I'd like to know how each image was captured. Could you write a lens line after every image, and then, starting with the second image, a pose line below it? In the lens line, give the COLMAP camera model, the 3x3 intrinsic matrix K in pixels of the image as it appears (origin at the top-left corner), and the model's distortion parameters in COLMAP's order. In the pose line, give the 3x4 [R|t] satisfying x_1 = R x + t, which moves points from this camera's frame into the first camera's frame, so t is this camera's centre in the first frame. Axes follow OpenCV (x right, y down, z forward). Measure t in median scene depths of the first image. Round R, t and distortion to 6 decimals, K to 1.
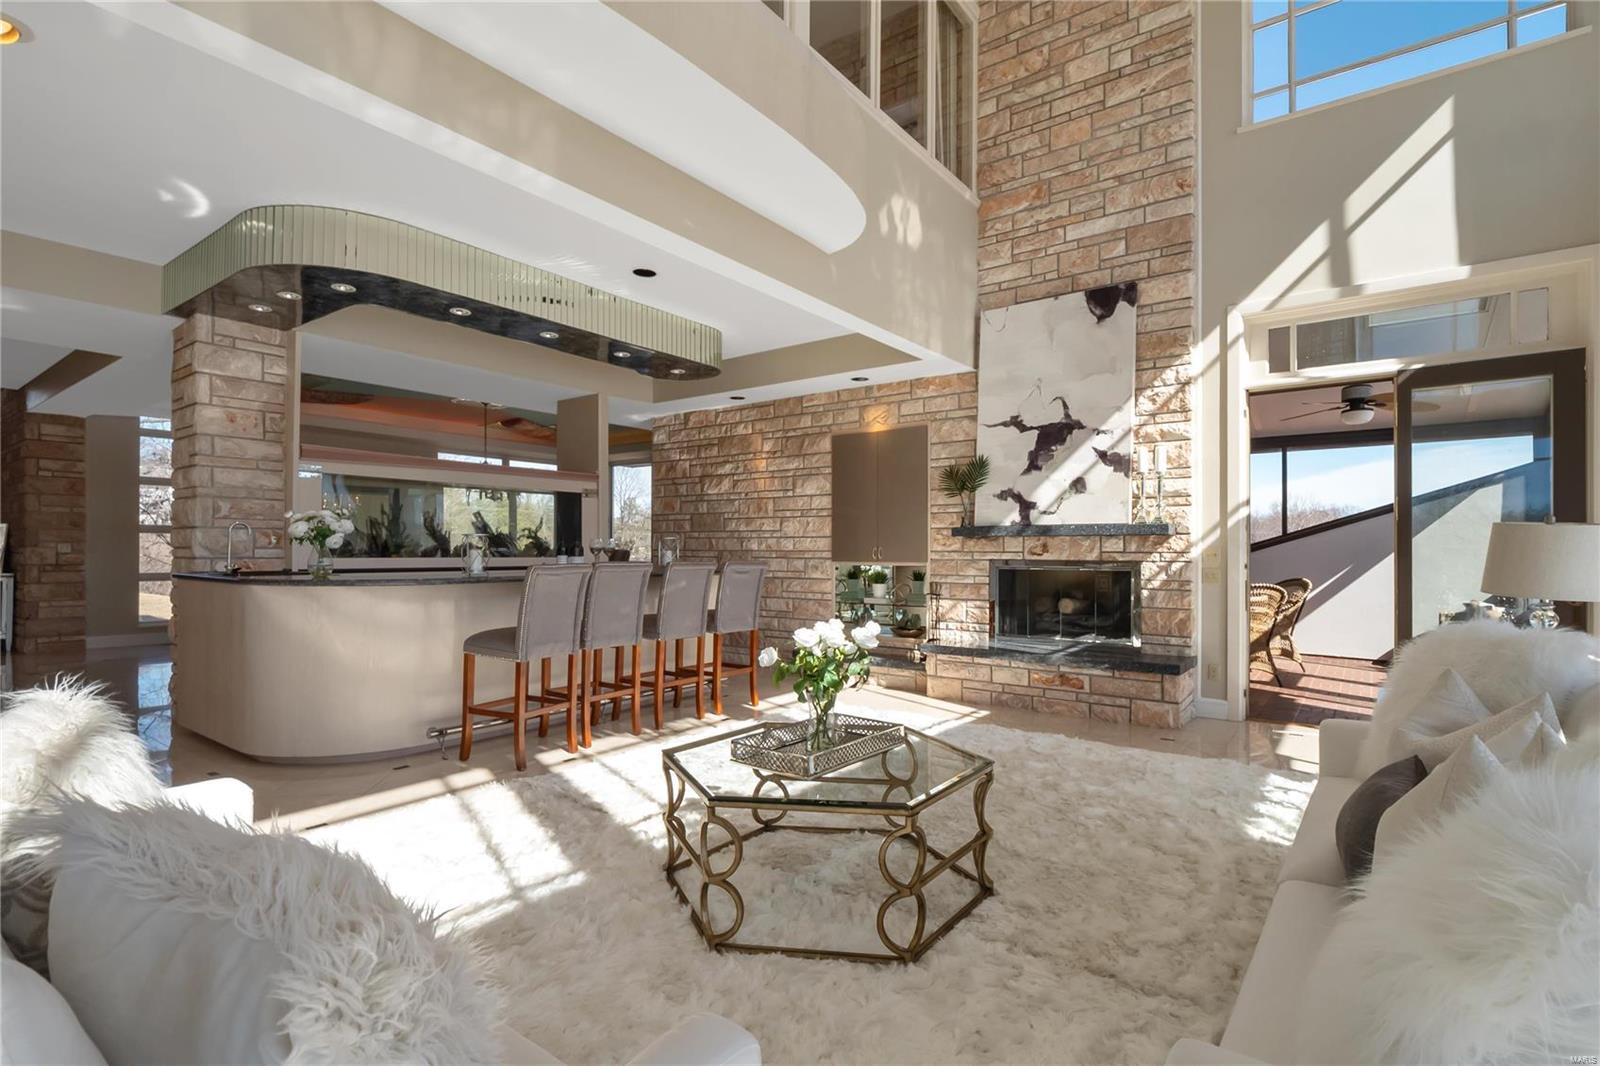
lens RADIAL K [[760.5, 0, 779.9], [0, 760.5, 540.6], [0, 0, 1]] dist [-0.001705, -0.000736]
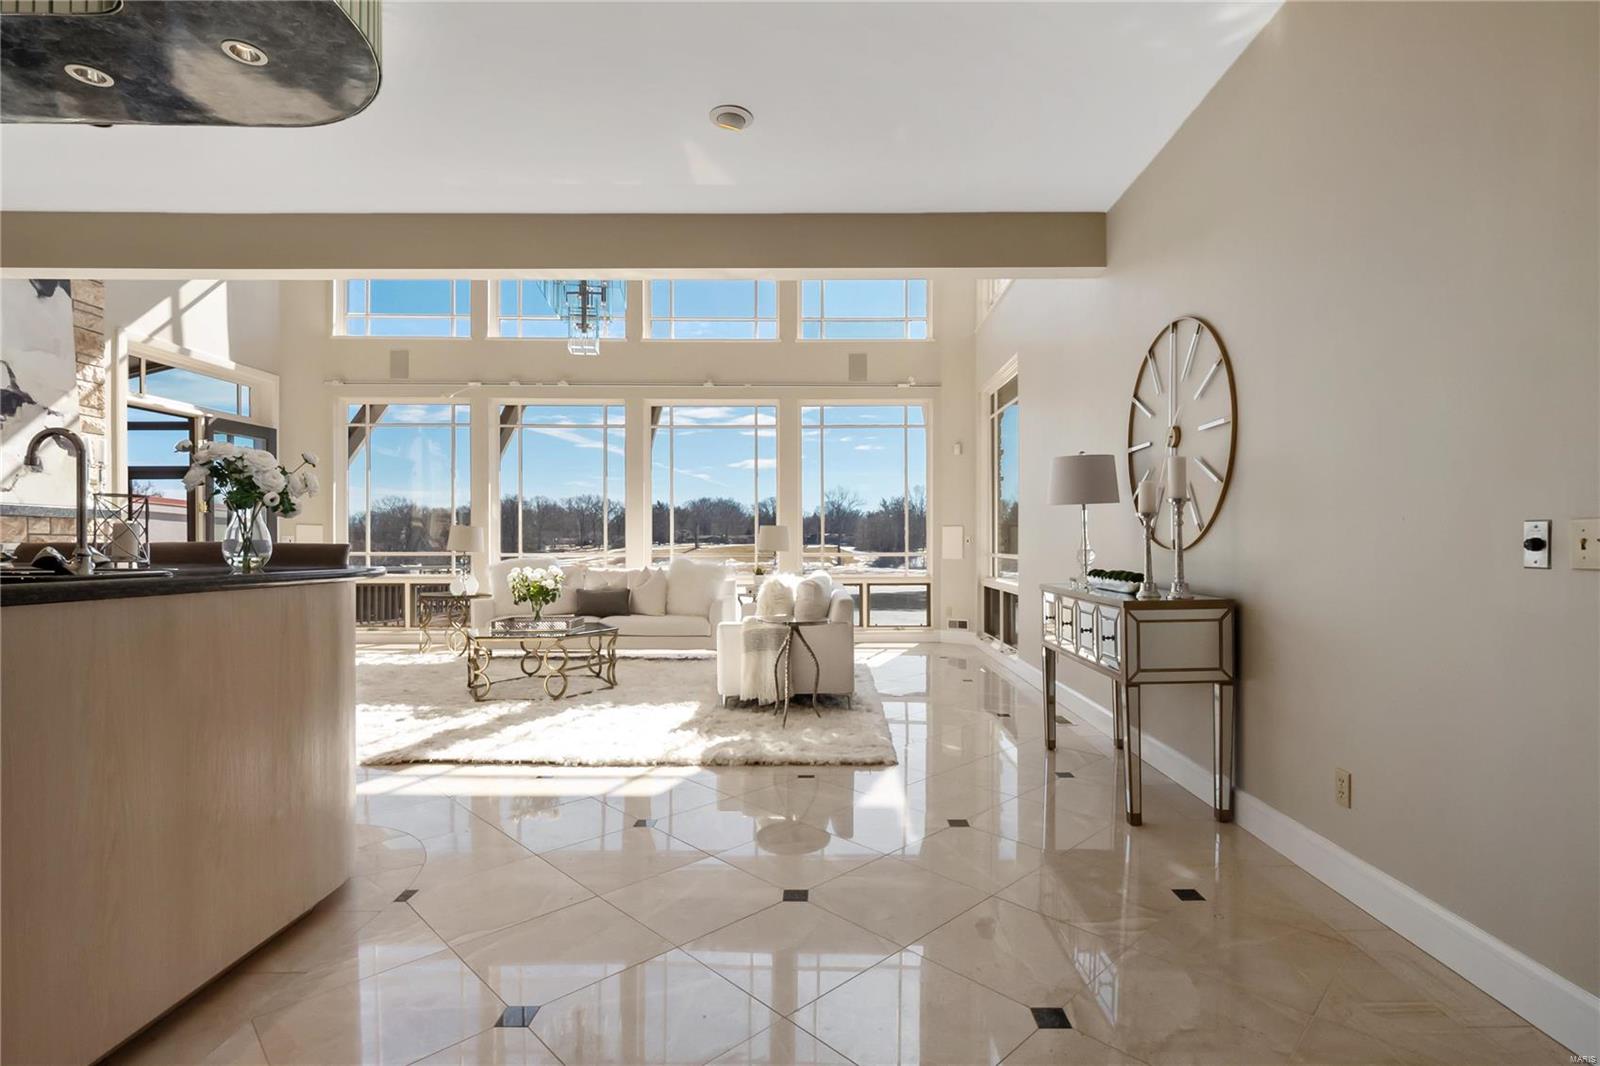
lens RADIAL K [[711.0, 0, 859.7], [0, 711.0, 543.9], [0, 0, 1]] dist [-0.002220, -0.000488]
pose [[-0.639808, 0.002383, 0.768531, -0.894951], [-0.004031, 0.999971, -0.006457, 0.027720], [-0.768524, -0.007229, -0.639780, 0.735323]]
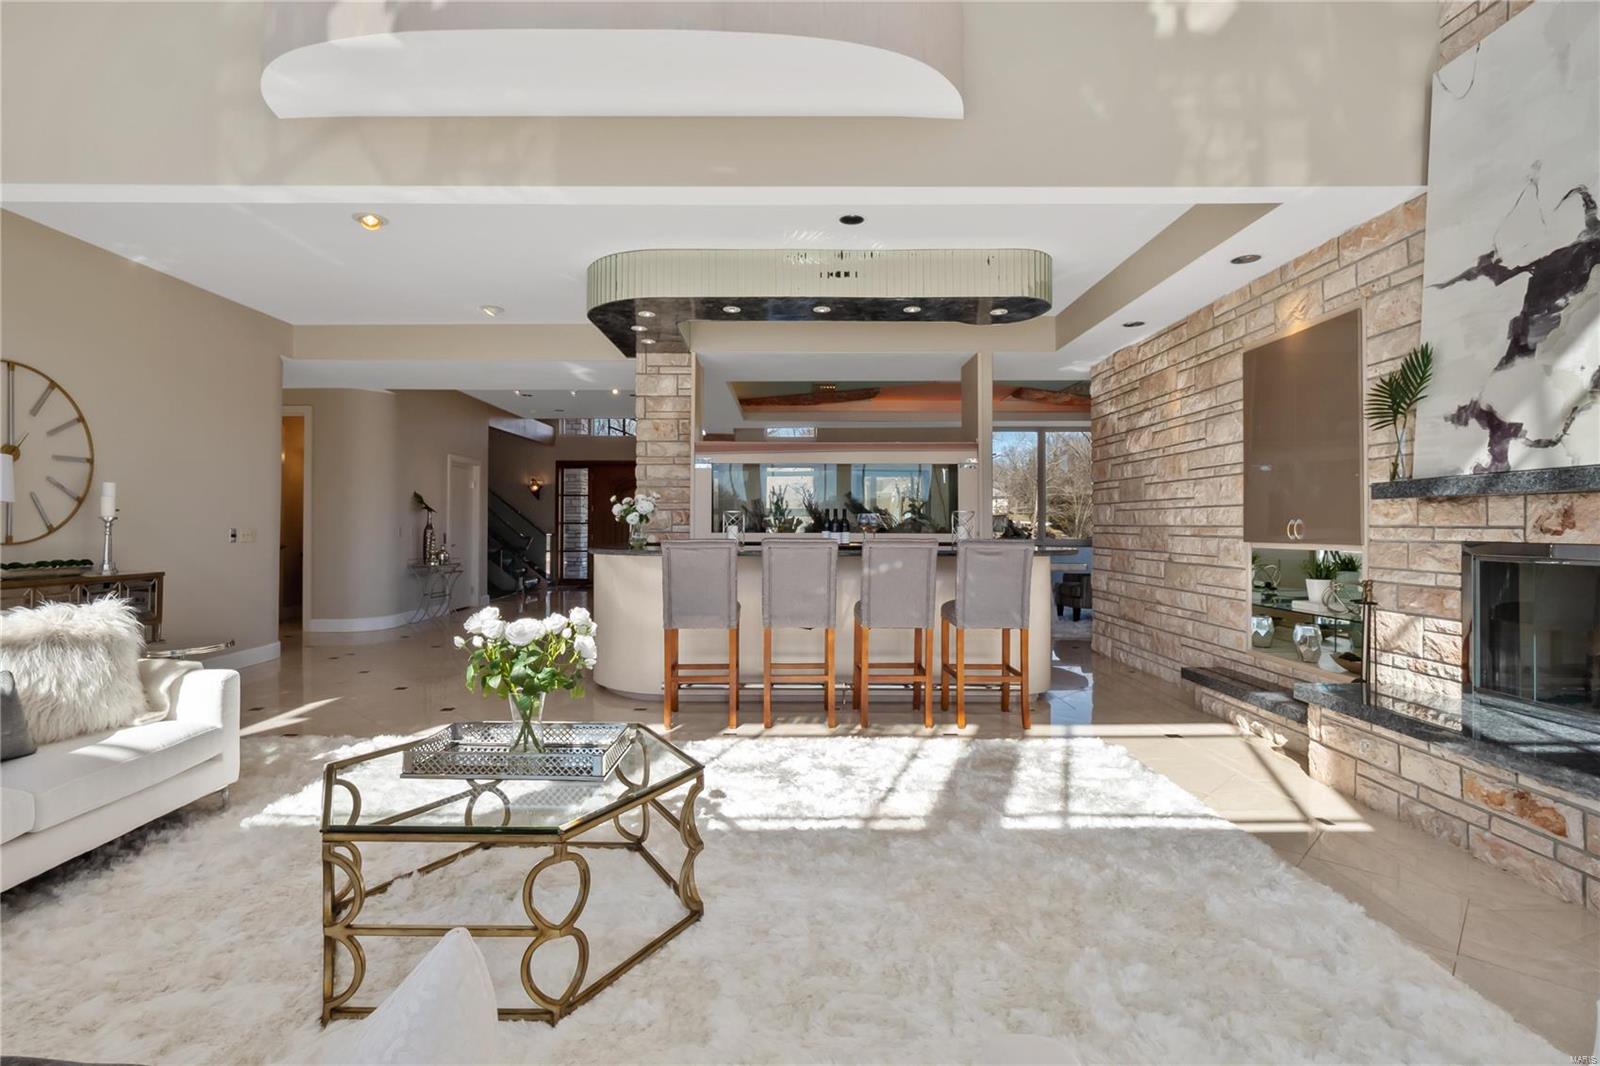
lens RADIAL K [[771.3, 0, 808.4], [0, 771.3, 517.6], [0, 0, 1]] dist [-0.006092, -0.001168]
pose [[0.602454, -0.011201, -0.798075, 0.441713], [0.011379, 0.999920, -0.005444, 0.006338], [0.798073, -0.005801, 0.602533, 0.343344]]
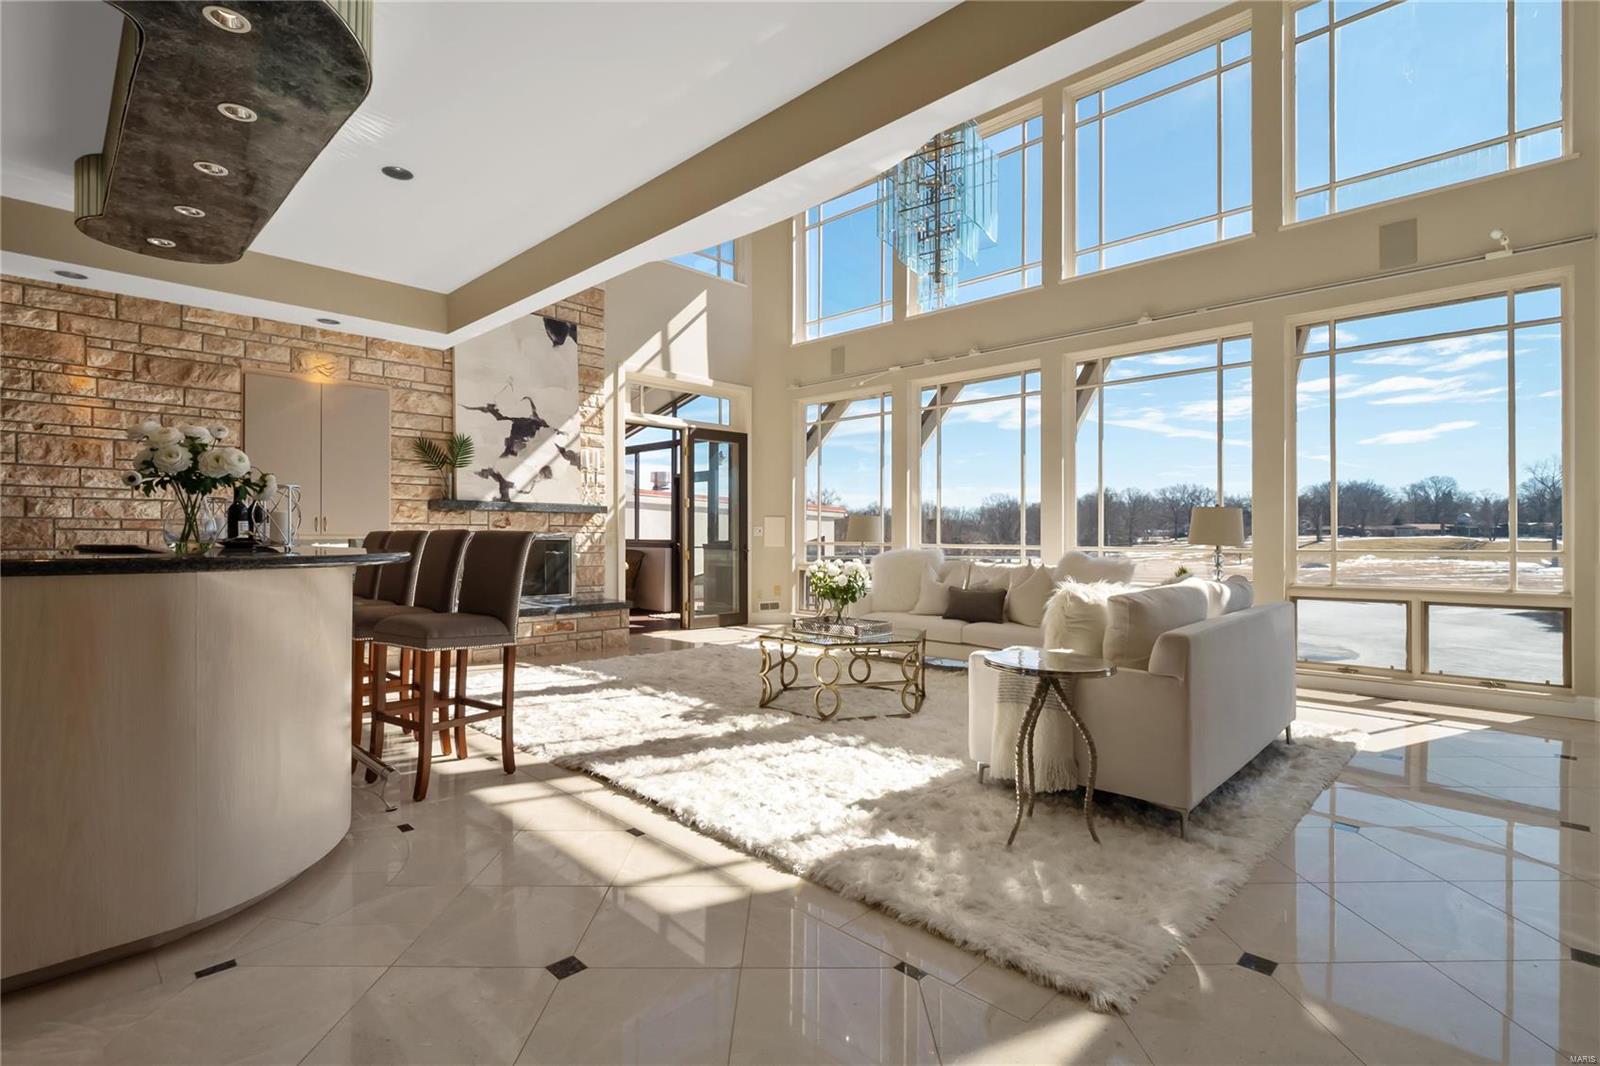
lens RADIAL K [[734.0, 0, 842.9], [0, 734.0, 537.3], [0, 0, 1]] dist [-0.001001, -0.000997]
pose [[0.099034, -0.000296, 0.995084, -0.726961], [-0.010650, 0.999942, 0.001358, 0.026992], [-0.995027, -0.010732, 0.099025, 0.371590]]
